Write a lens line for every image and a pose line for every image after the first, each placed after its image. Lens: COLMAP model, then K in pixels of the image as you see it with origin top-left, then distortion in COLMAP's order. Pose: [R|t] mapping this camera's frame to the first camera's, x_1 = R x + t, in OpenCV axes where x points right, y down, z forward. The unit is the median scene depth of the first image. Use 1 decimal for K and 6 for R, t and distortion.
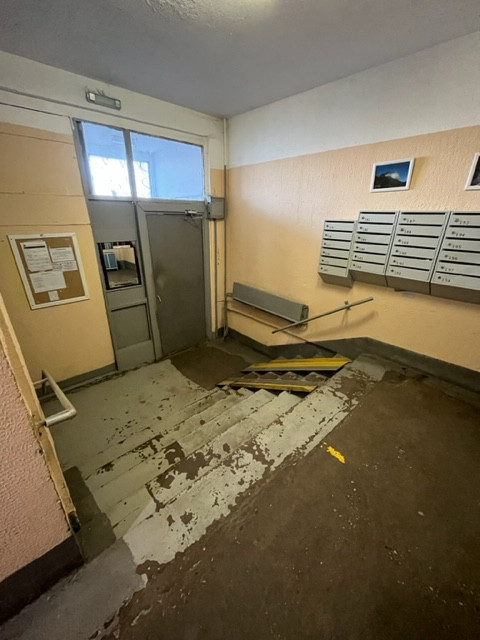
lens RADIAL K [[257.2, 0, 241.1], [0, 257.2, 318.8], [0, 0, 1]] dist [-0.002306, -0.000334]
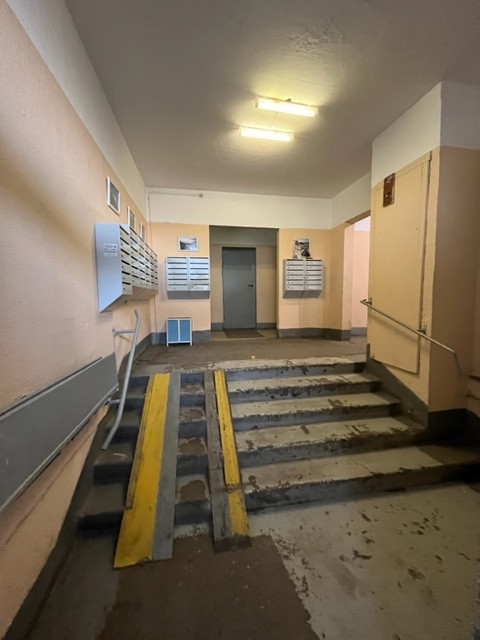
lens RADIAL K [[257.2, 0, 241.1], [0, 257.2, 318.8], [0, 0, 1]] dist [-0.002306, -0.000334]
pose [[-0.842010, -0.058671, 0.536262, -0.450572], [0.193428, 0.895135, 0.401645, -0.423240], [-0.503592, 0.441918, -0.742364, 1.714418]]
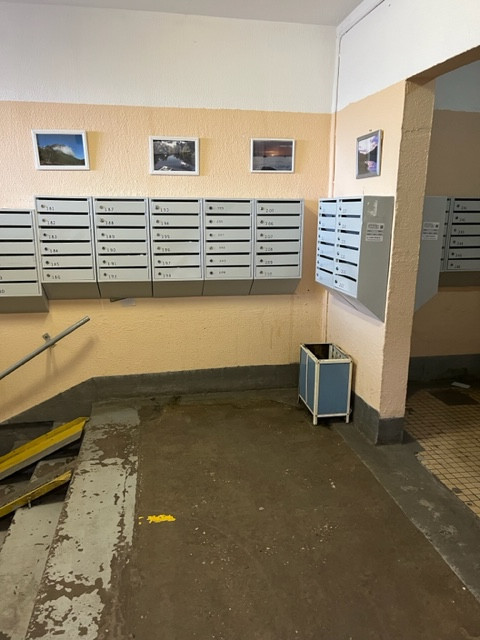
lens RADIAL K [[480.0, 0, 240.0], [0, 480.0, 320.0], [0, 0, 1]] dist [0.083727, -0.113306]
pose [[0.545580, -0.204952, 0.812611, -0.348889], [0.317790, 0.947813, 0.025691, 0.022721], [-0.775469, 0.244223, 0.582239, -0.071700]]
